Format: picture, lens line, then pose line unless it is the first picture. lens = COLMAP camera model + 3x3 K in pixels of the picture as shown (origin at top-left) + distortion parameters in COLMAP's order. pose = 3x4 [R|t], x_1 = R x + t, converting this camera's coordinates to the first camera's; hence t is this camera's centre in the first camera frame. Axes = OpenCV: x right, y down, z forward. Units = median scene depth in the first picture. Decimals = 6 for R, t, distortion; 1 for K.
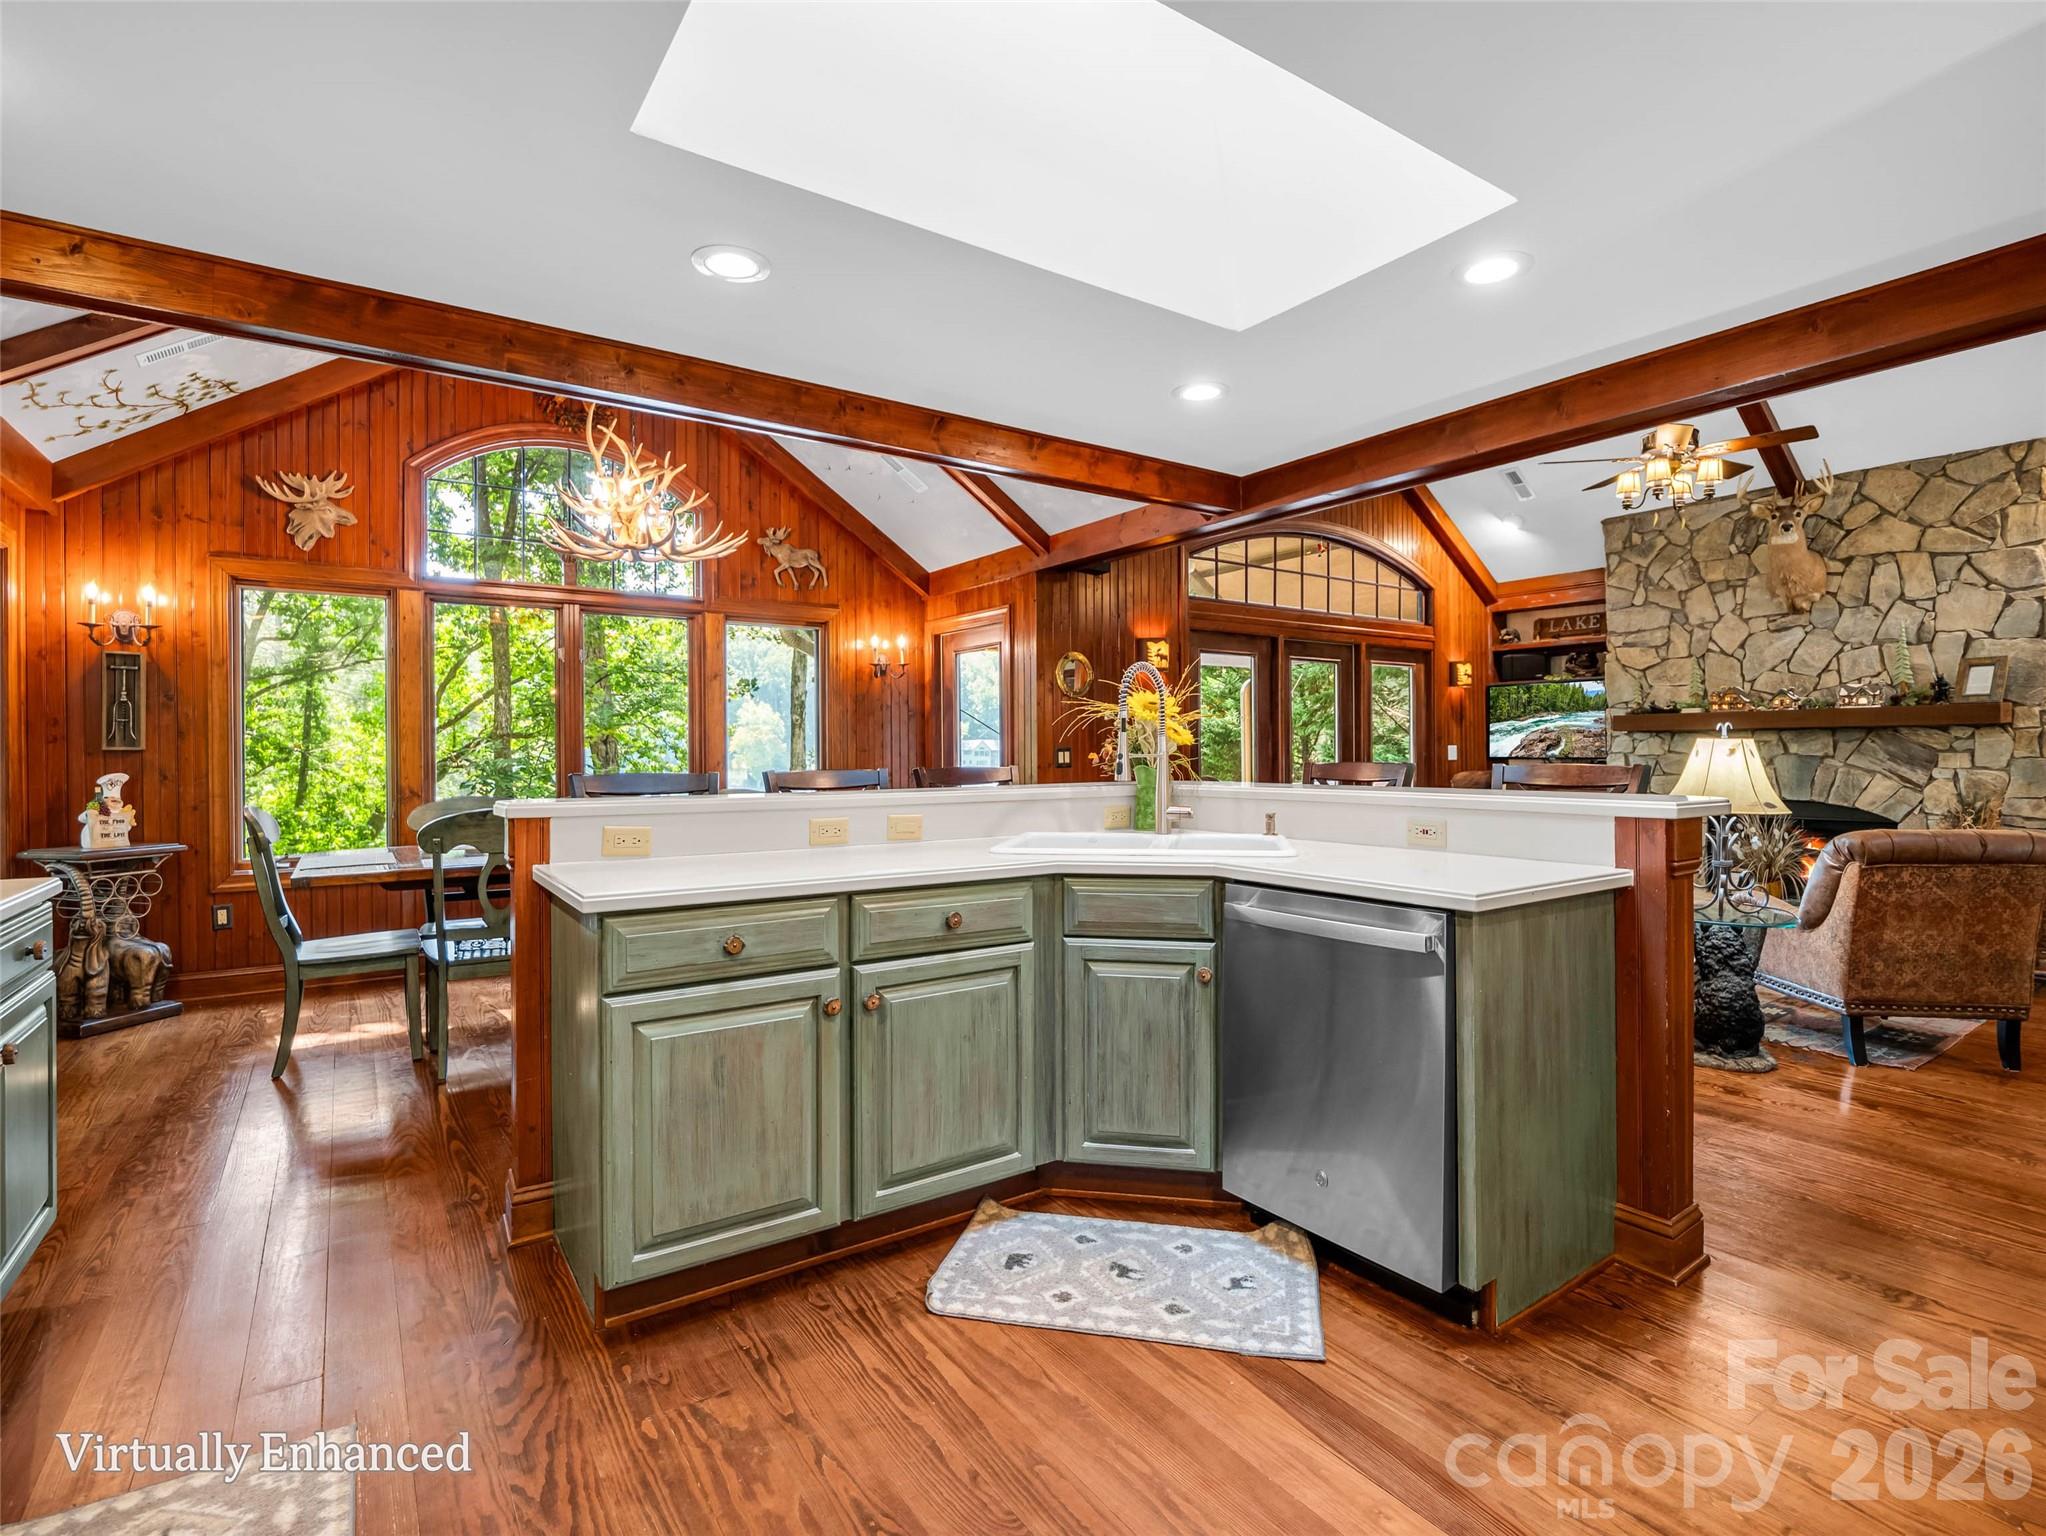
lens RADIAL K [[1003.3, 0, 1027.4], [0, 1003.3, 758.5], [0, 0, 1]] dist [-0.013685, -0.001469]
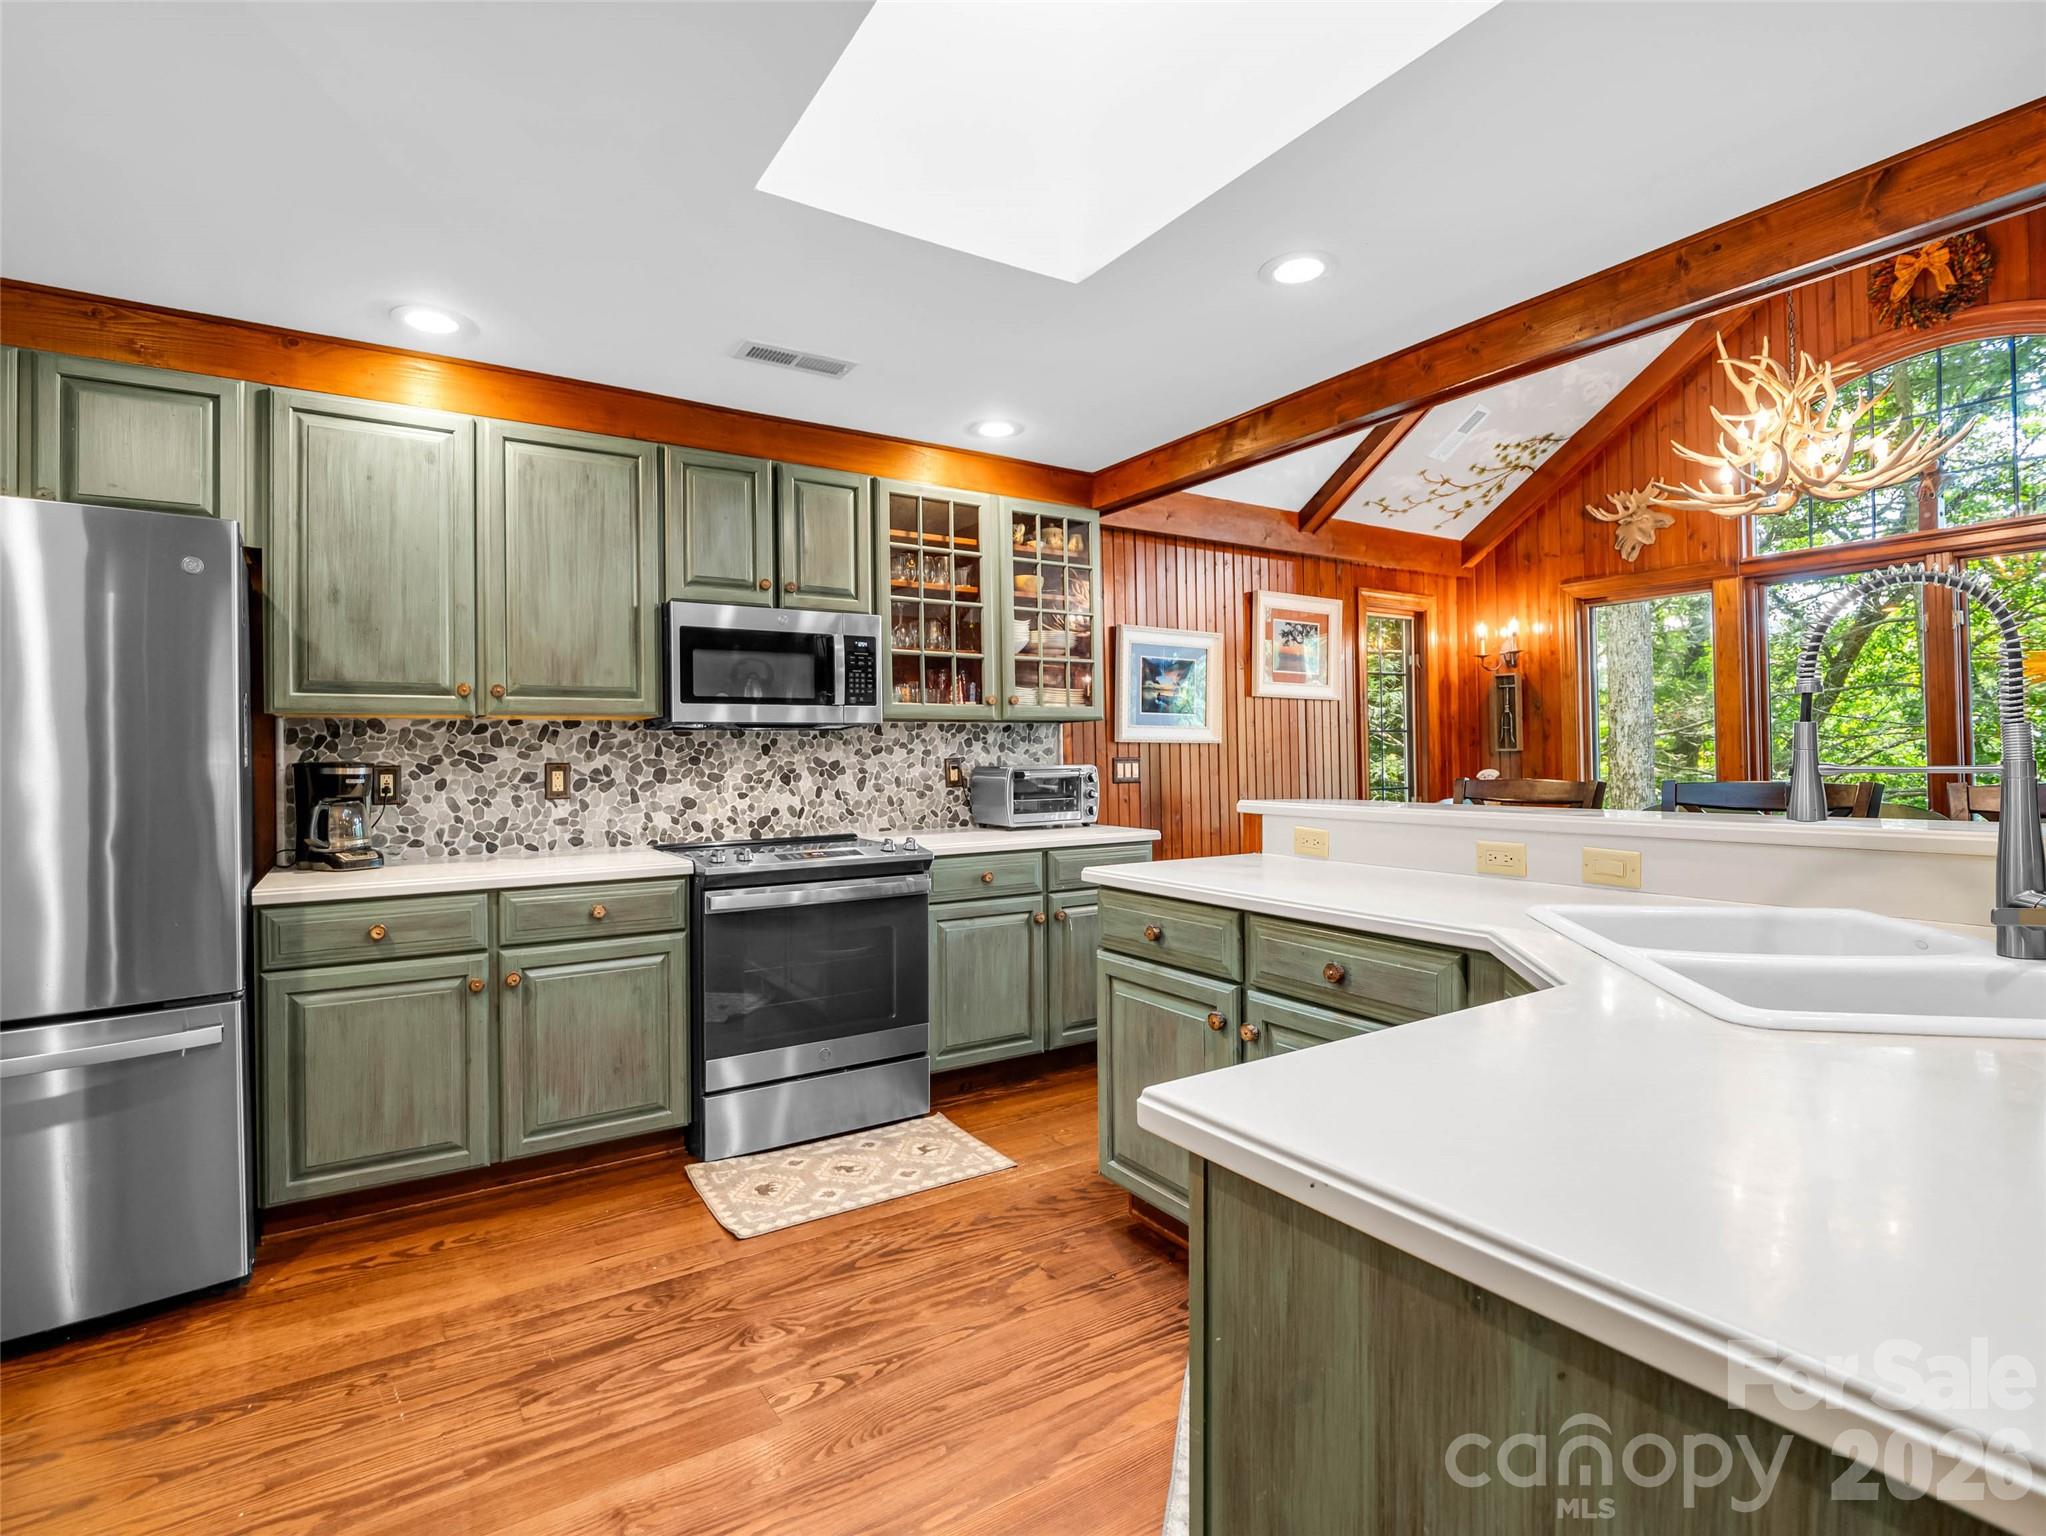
lens RADIAL K [[1003.3, 0, 1019.8], [0, 1003.3, 757.5], [0, 0, 1]] dist [-0.013685, -0.001469]
pose [[-0.027742, 0.004494, -0.999605, 0.267010], [0.004918, 0.999978, 0.004359, -0.005762], [0.999603, -0.004796, -0.027764, 0.280966]]
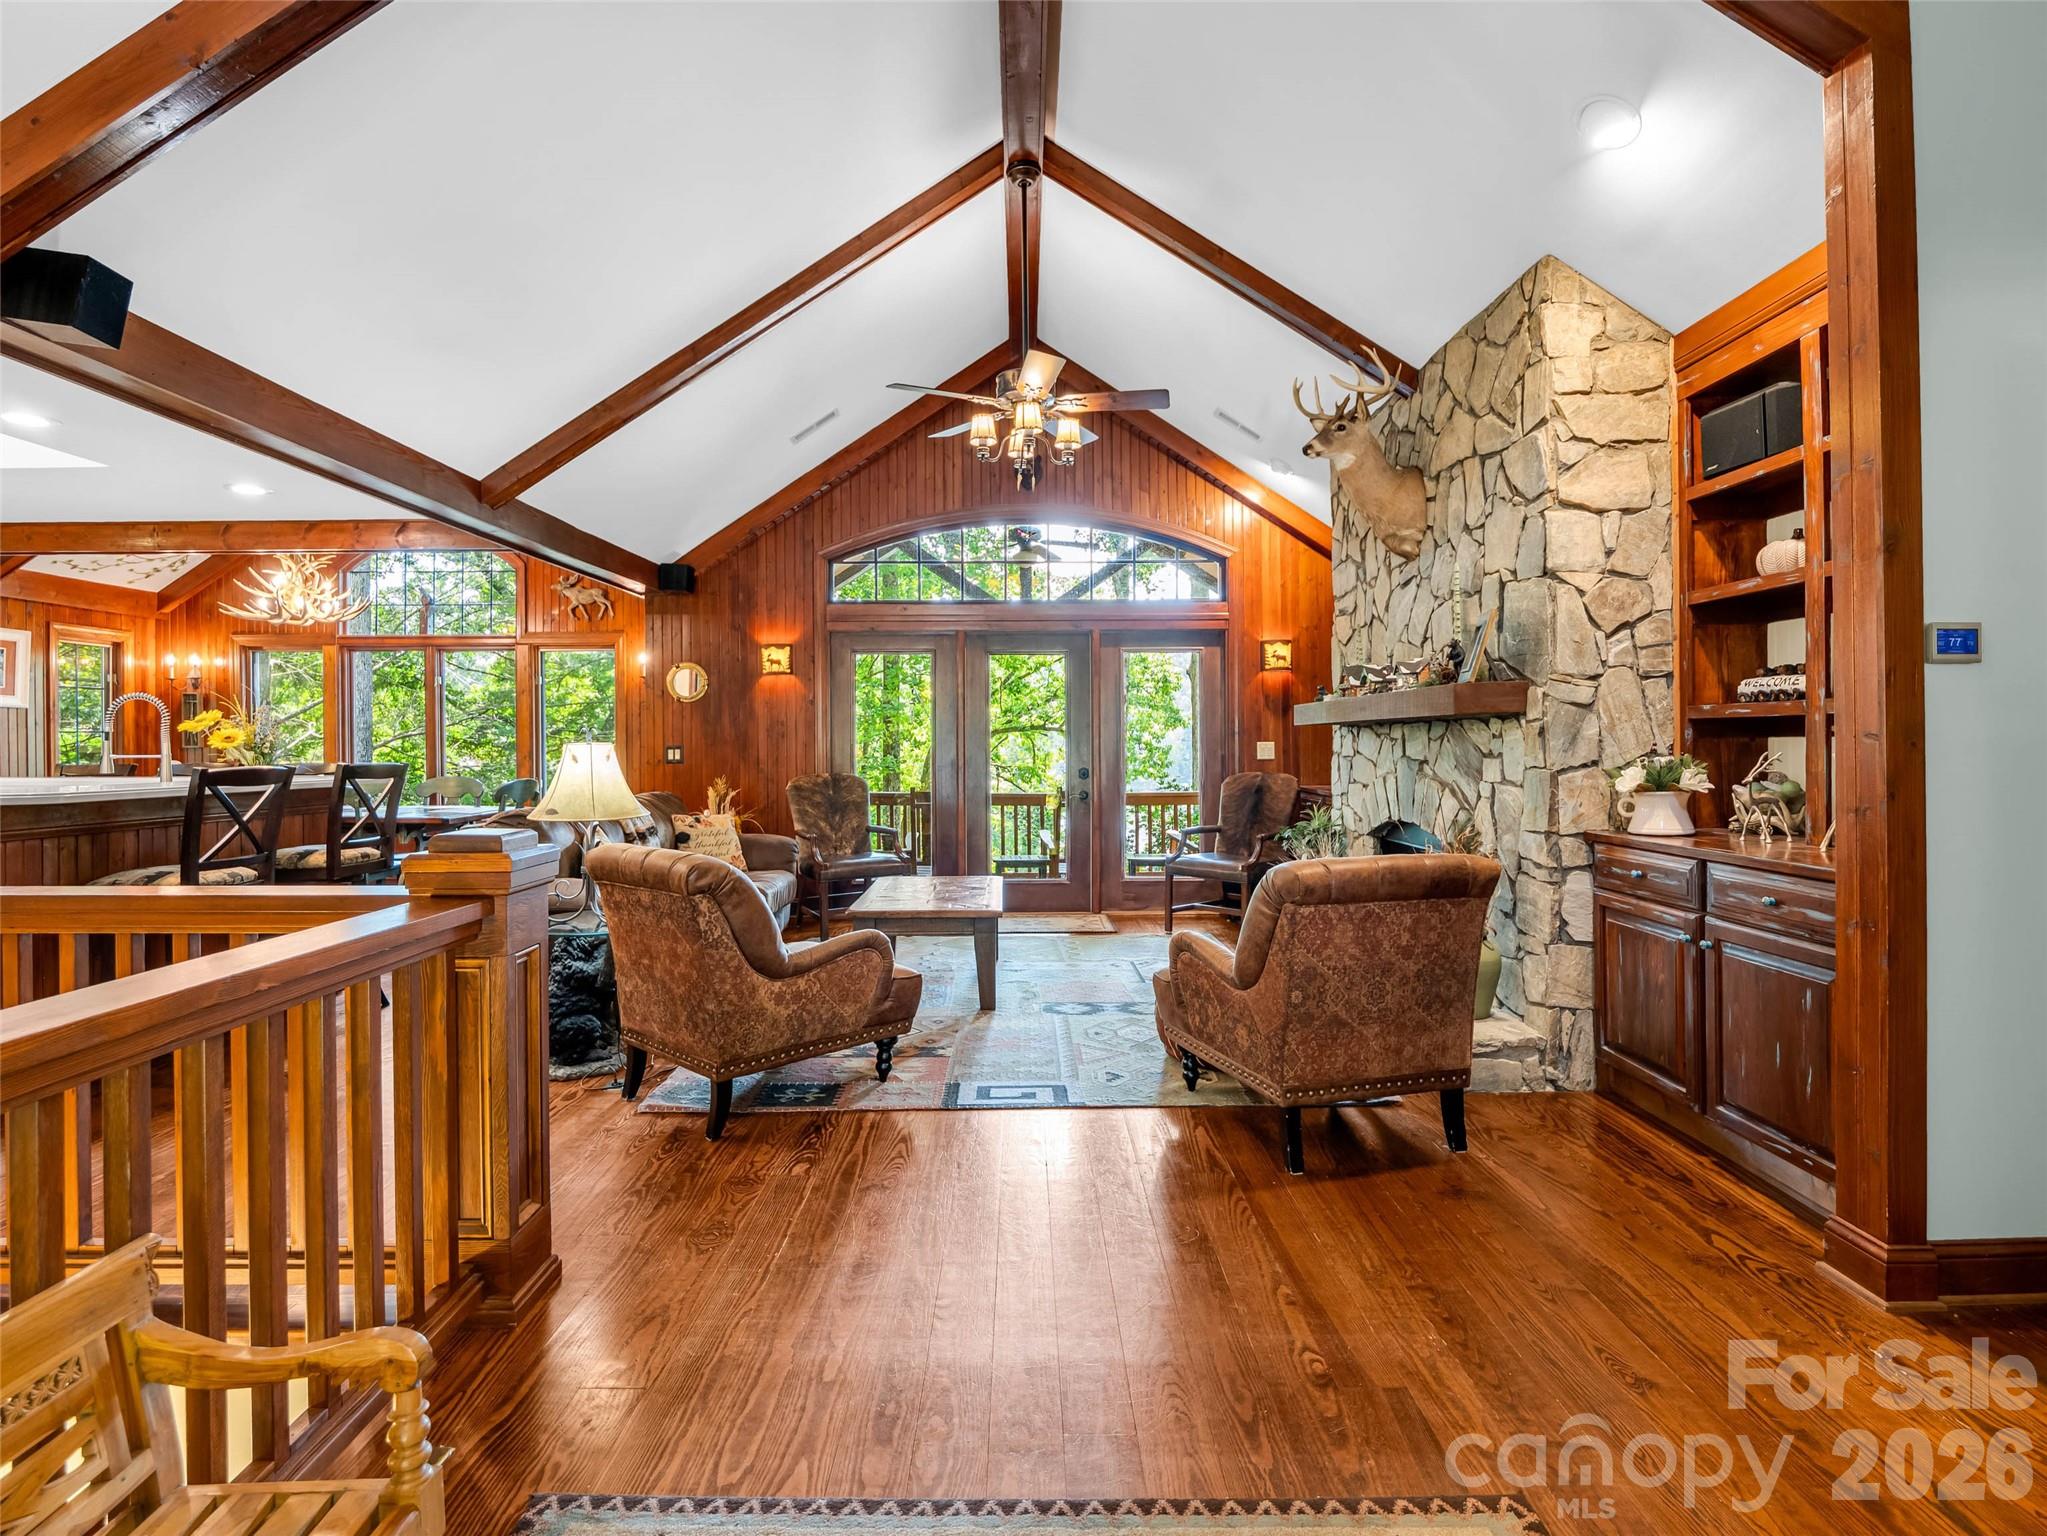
lens RADIAL K [[1003.8, 0, 1020.0], [0, 1003.8, 750.9], [0, 0, 1]] dist [-0.013685, -0.001469]
pose [[0.828207, 0.005494, -0.560395, 0.917813], [-0.004483, 0.999985, 0.003179, -0.009522], [0.560404, -0.000120, 0.828220, 0.238962]]
